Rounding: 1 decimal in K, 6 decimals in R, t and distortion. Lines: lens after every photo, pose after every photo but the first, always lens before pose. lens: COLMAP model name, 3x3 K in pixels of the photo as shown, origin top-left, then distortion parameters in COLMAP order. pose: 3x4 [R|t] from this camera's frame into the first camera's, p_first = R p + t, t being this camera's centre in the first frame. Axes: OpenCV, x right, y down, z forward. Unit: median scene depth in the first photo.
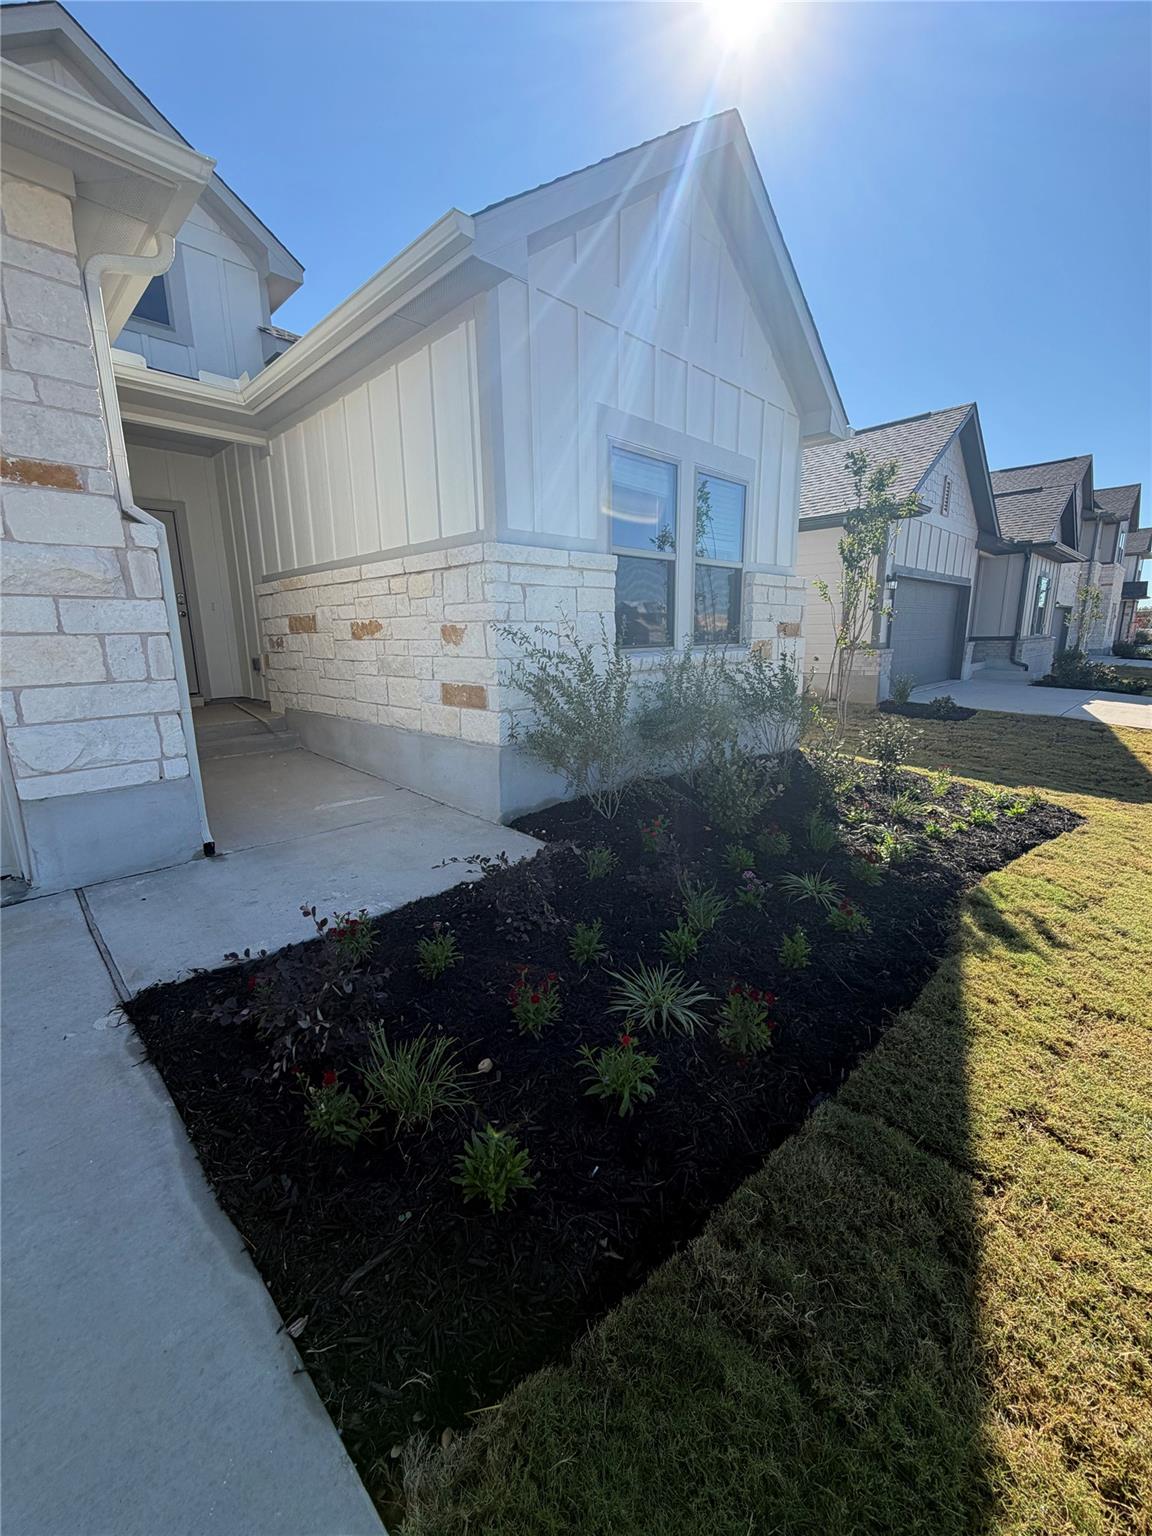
lens RADIAL K [[612.9, 0, 575.7], [0, 612.9, 764.7], [0, 0, 1]] dist [0.000478, -0.000261]
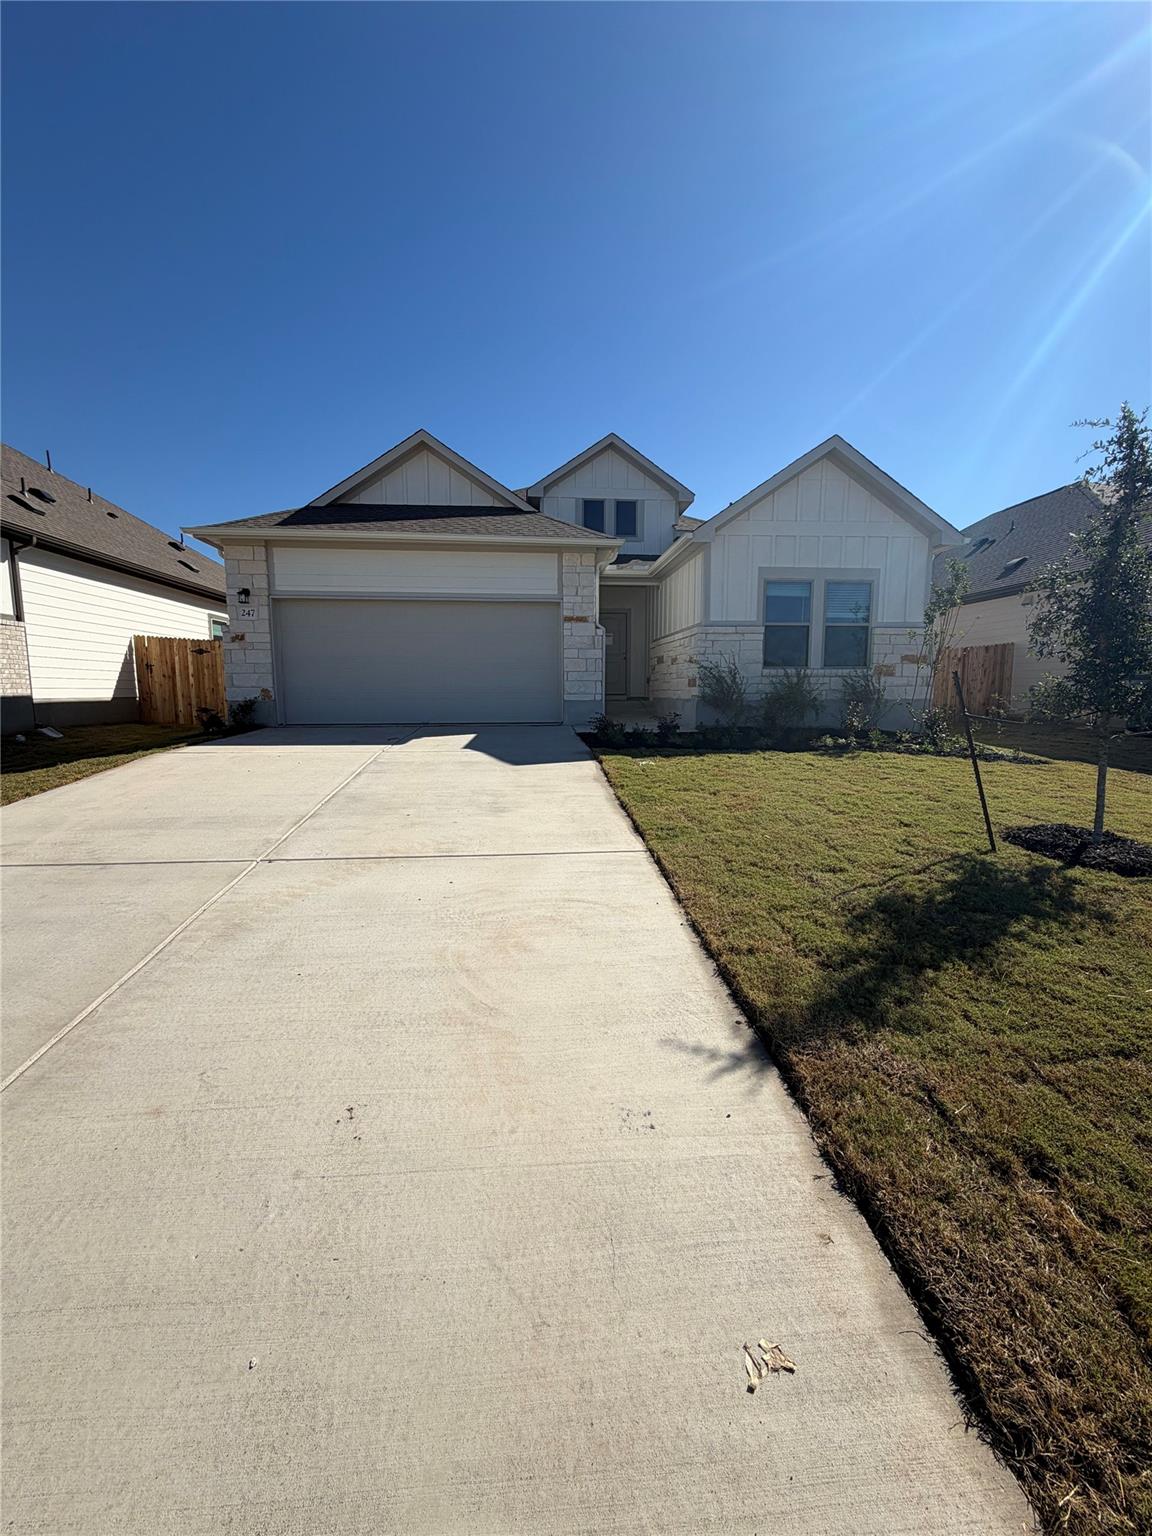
lens RADIAL K [[612.9, 0, 575.7], [0, 612.9, 764.7], [0, 0, 1]] dist [0.000478, -0.000261]
pose [[0.764231, 0.089766, -0.638665, 1.062463], [-0.143949, 0.989027, -0.033240, 0.367242], [0.628673, 0.117339, 0.768766, -1.206914]]
